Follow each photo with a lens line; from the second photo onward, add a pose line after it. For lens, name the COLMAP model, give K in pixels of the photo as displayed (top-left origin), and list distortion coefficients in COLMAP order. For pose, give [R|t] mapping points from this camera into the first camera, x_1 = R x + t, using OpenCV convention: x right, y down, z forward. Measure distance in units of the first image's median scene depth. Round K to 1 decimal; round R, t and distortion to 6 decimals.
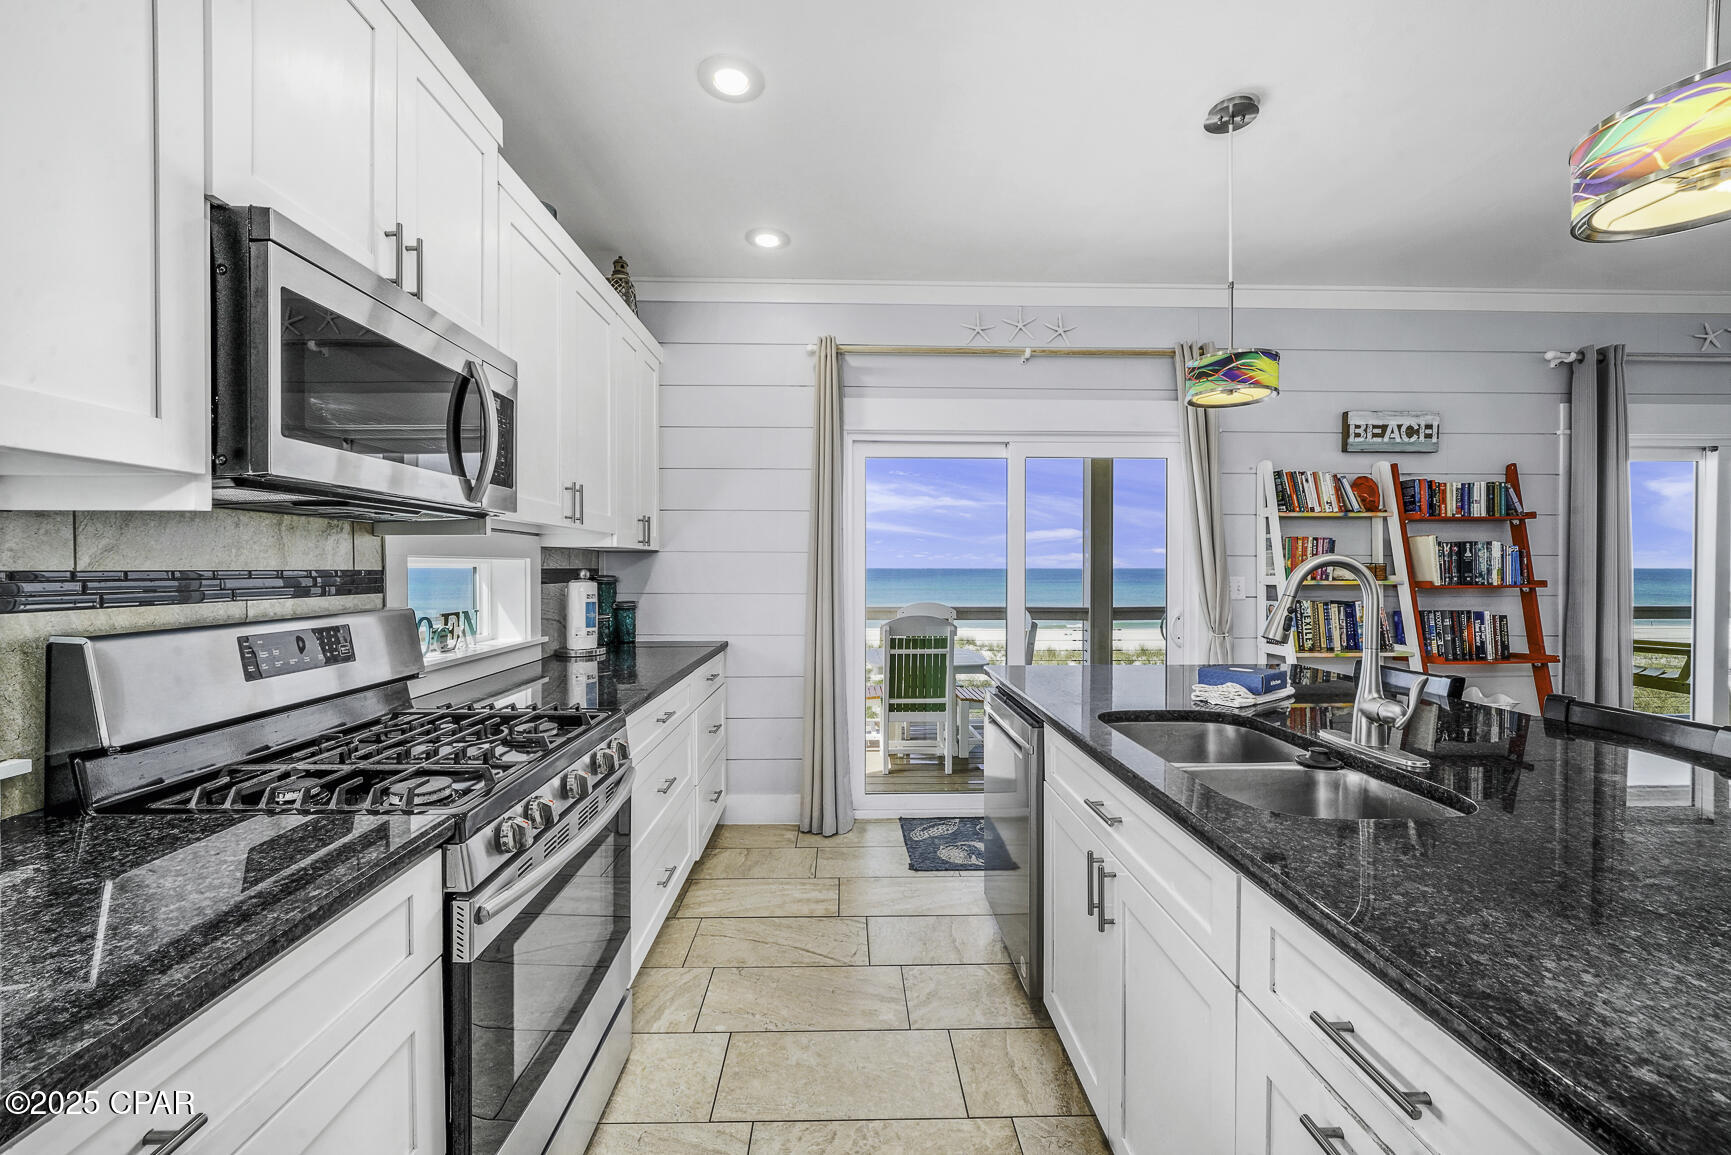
lens RADIAL K [[671.1, 0, 849.6], [0, 671.1, 577.9], [0, 0, 1]] dist [-0.008932, 0.000211]
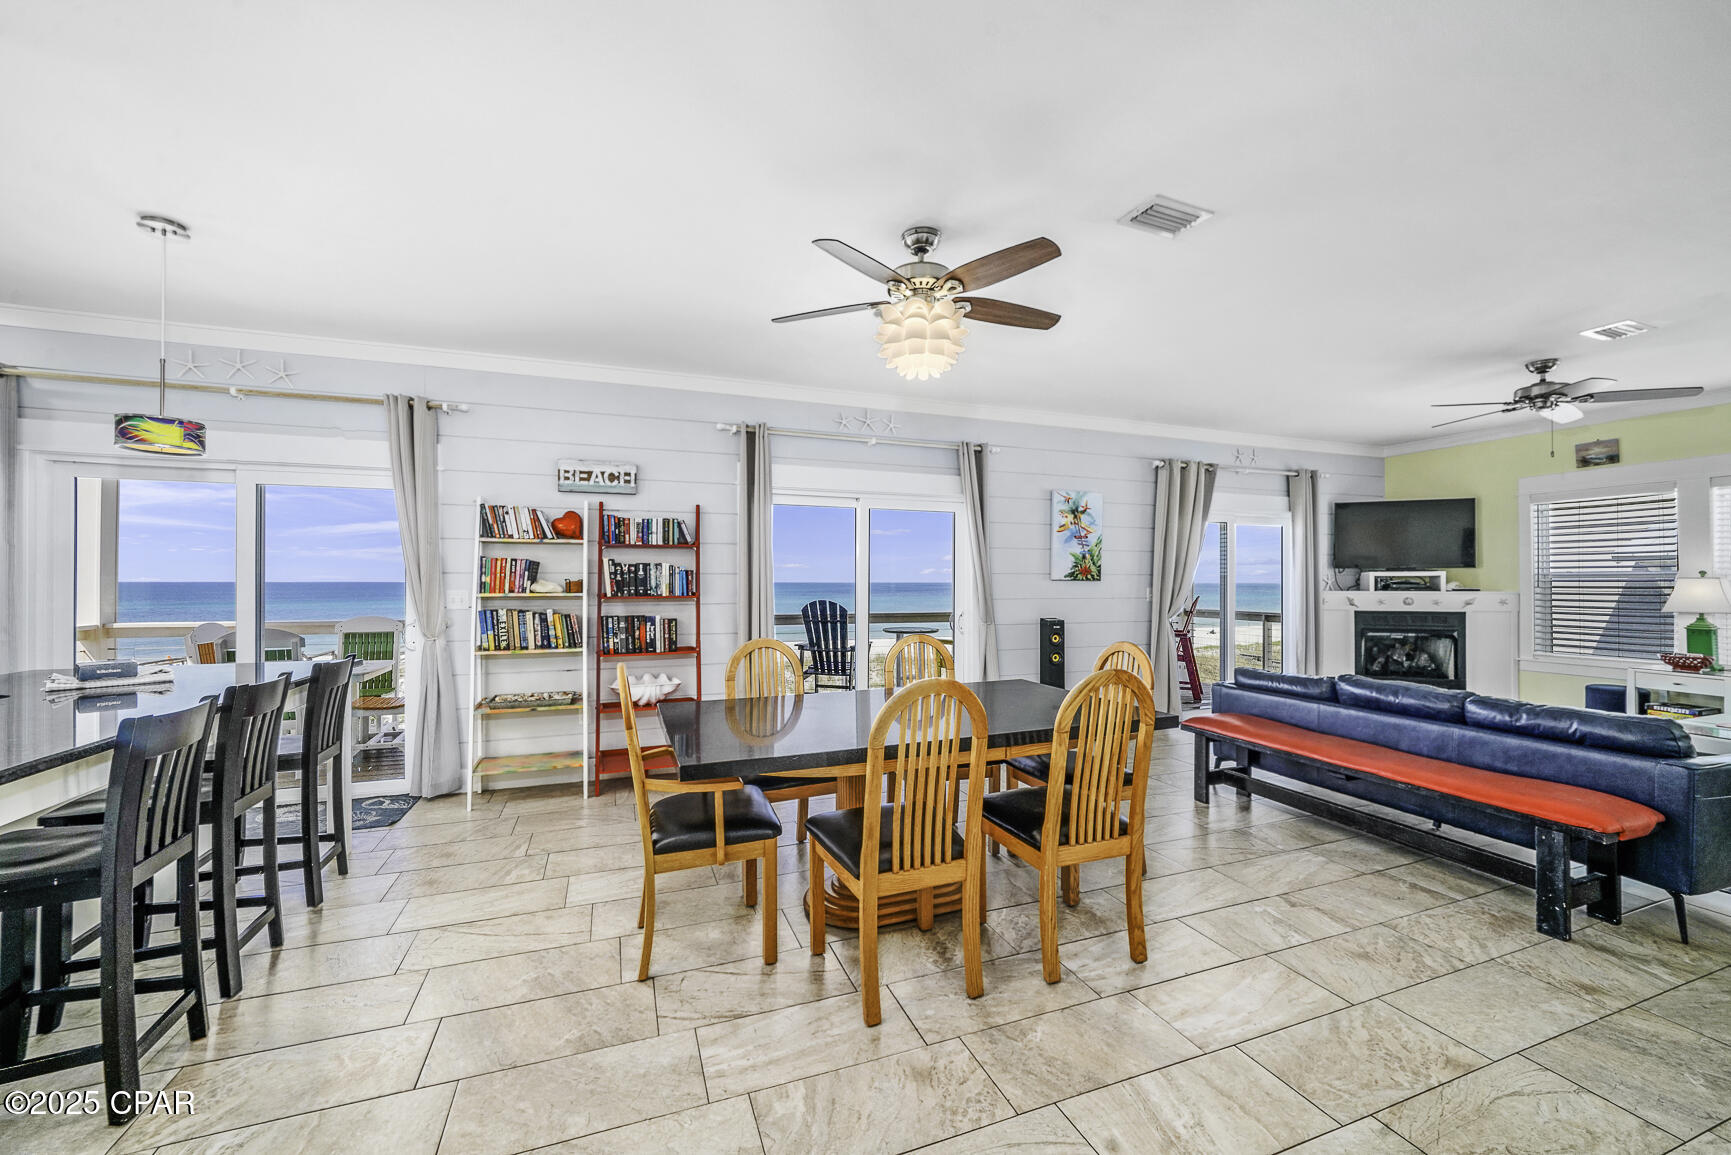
lens RADIAL K [[671.1, 0, 849.6], [0, 671.1, 577.9], [0, 0, 1]] dist [-0.008932, 0.000211]
pose [[0.943854, 0.003363, 0.330347, 0.859224], [0.003455, 0.999793, -0.020051, 0.002750], [-0.330346, 0.020066, 0.943647, -0.378798]]
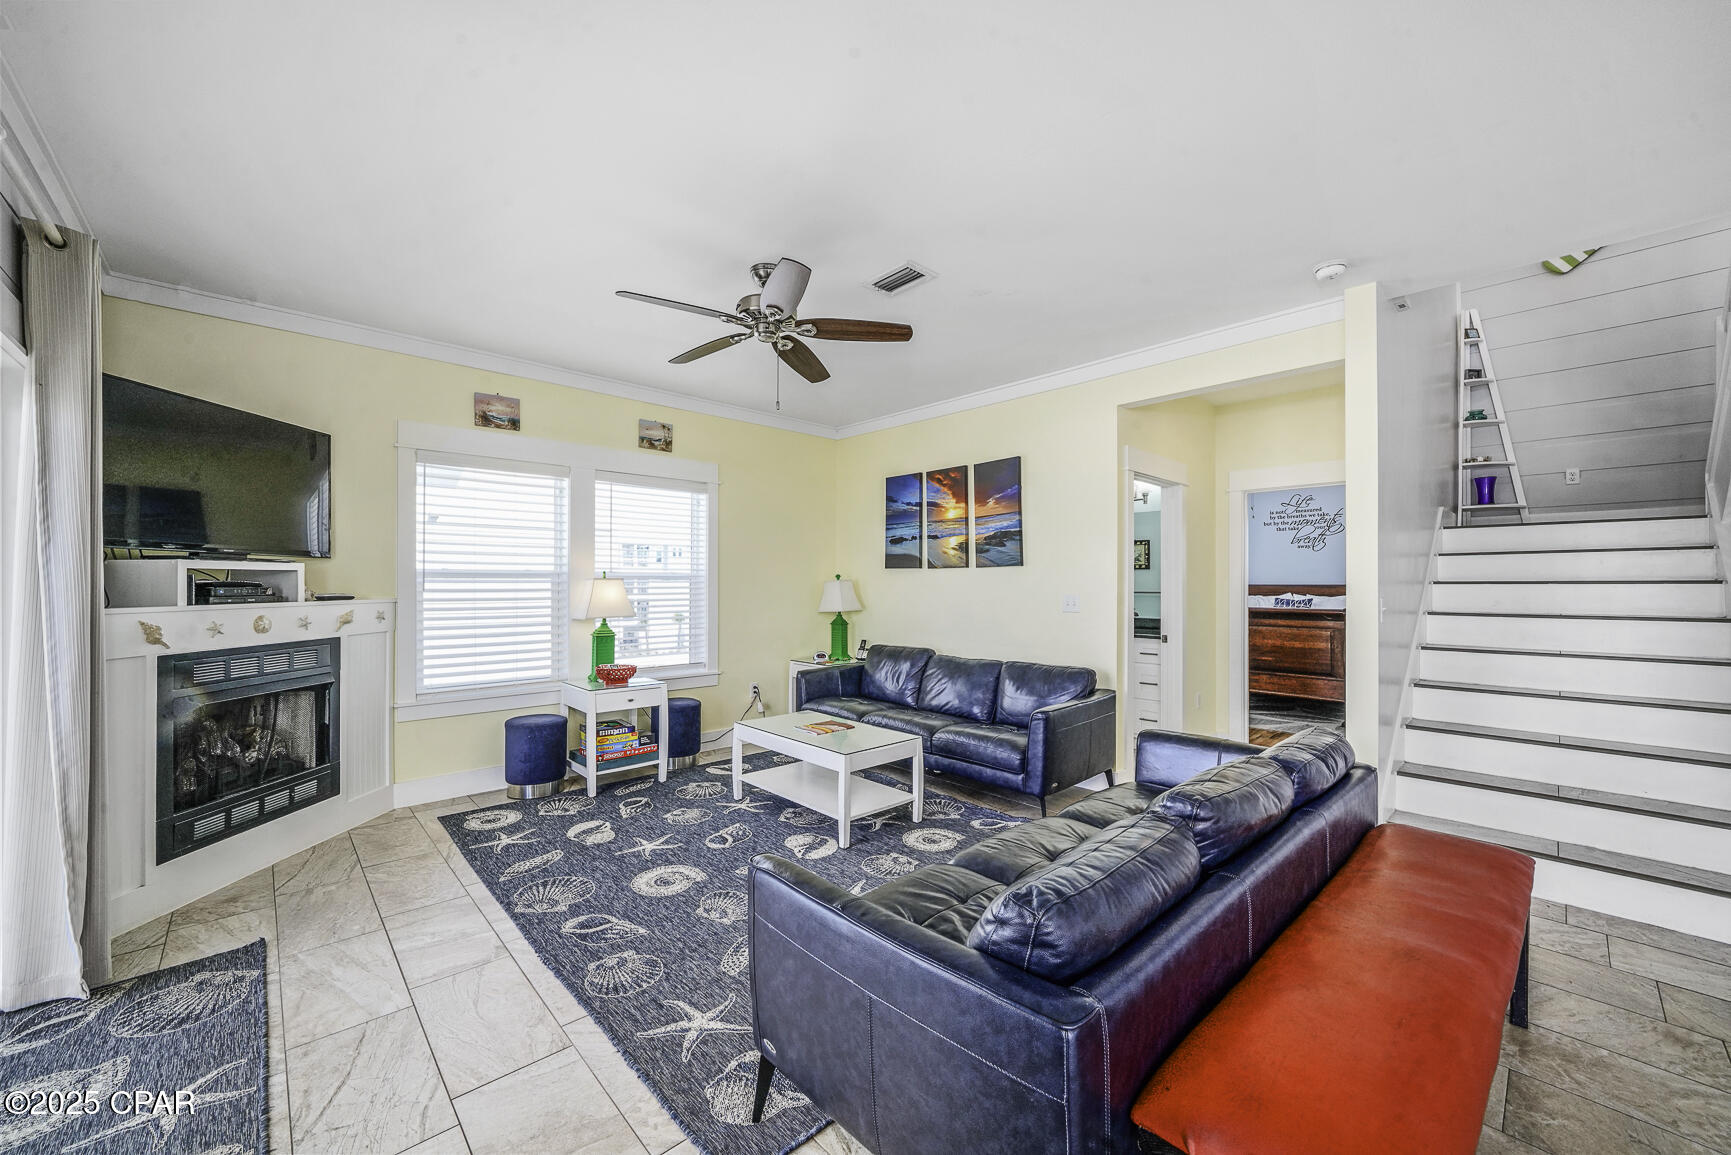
lens RADIAL K [[662.2, 0, 865.5], [0, 662.2, 577.5], [0, 0, 1]] dist [0.000267, 0.000077]
pose [[-0.670270, 0.006128, 0.742092, 1.796053], [0.010229, 0.999947, 0.000982, -0.019035], [-0.742046, 0.008250, -0.670298, 0.898753]]
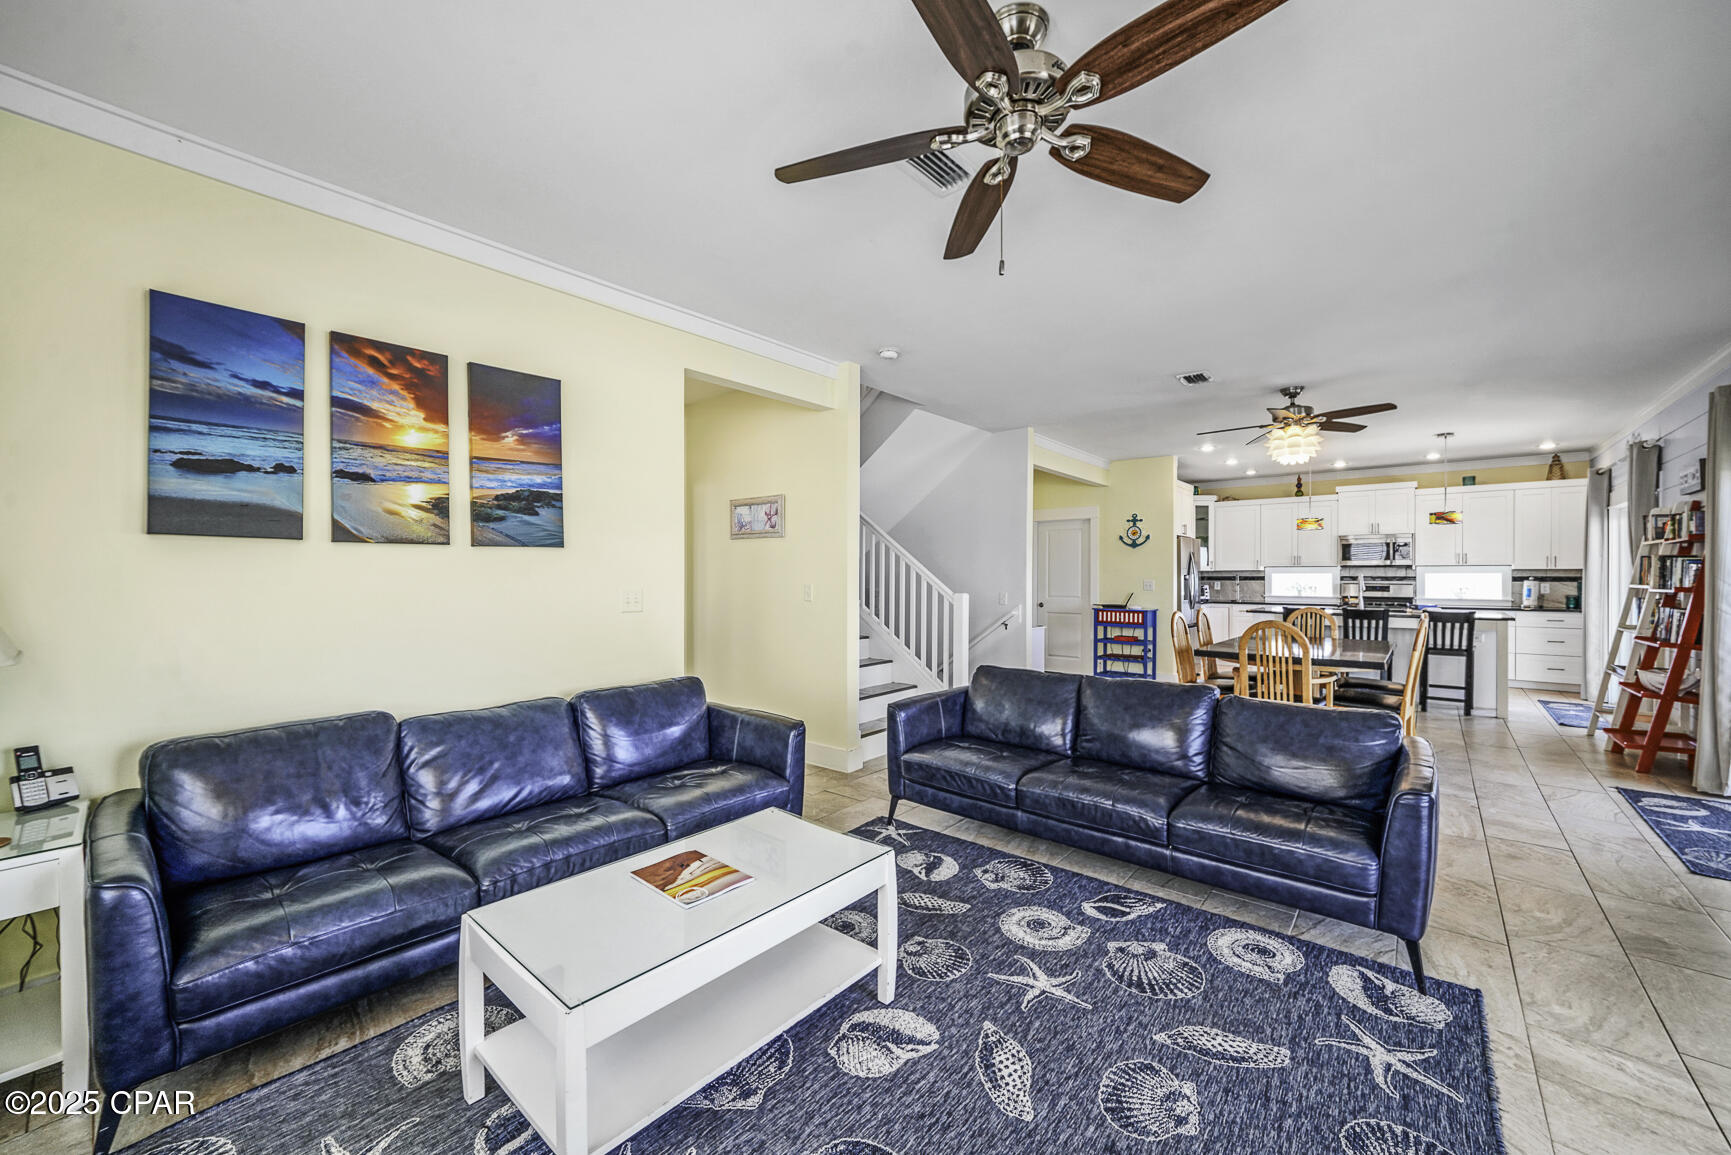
lens RADIAL K [[671.1, 0, 849.6], [0, 671.1, 577.9], [0, 0, 1]] dist [-0.008932, 0.000211]
pose [[-0.666034, 0.003611, -0.745913, 3.009538], [-0.011146, 0.999828, 0.014793, -0.015115], [0.745838, 0.018167, -0.665880, 0.648527]]
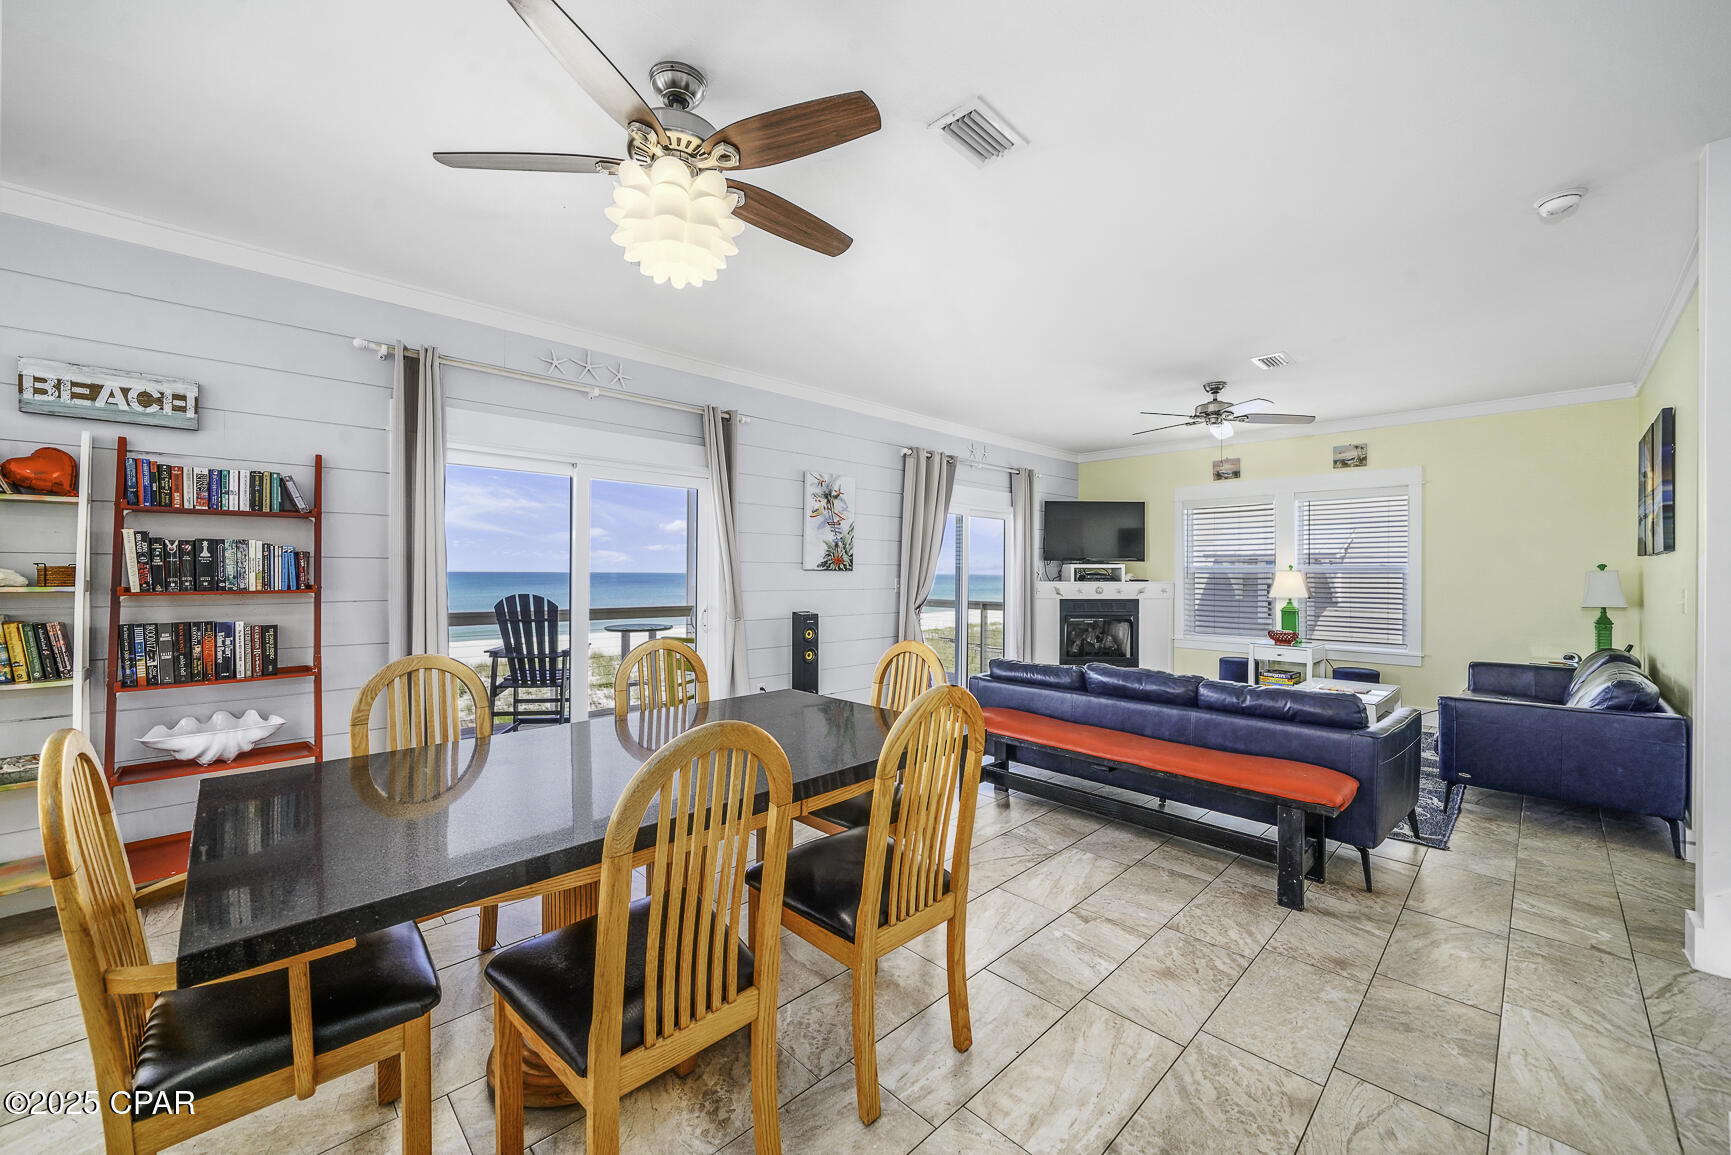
lens RADIAL K [[676.0, 0, 858.2], [0, 676.0, 573.8], [0, 0, 1]] dist [-0.009169, 0.000196]
pose [[0.729231, 0.003392, 0.684259, 0.928713], [0.005092, 0.999933, -0.010384, 0.002085], [-0.684249, 0.011057, 0.729165, -0.166981]]
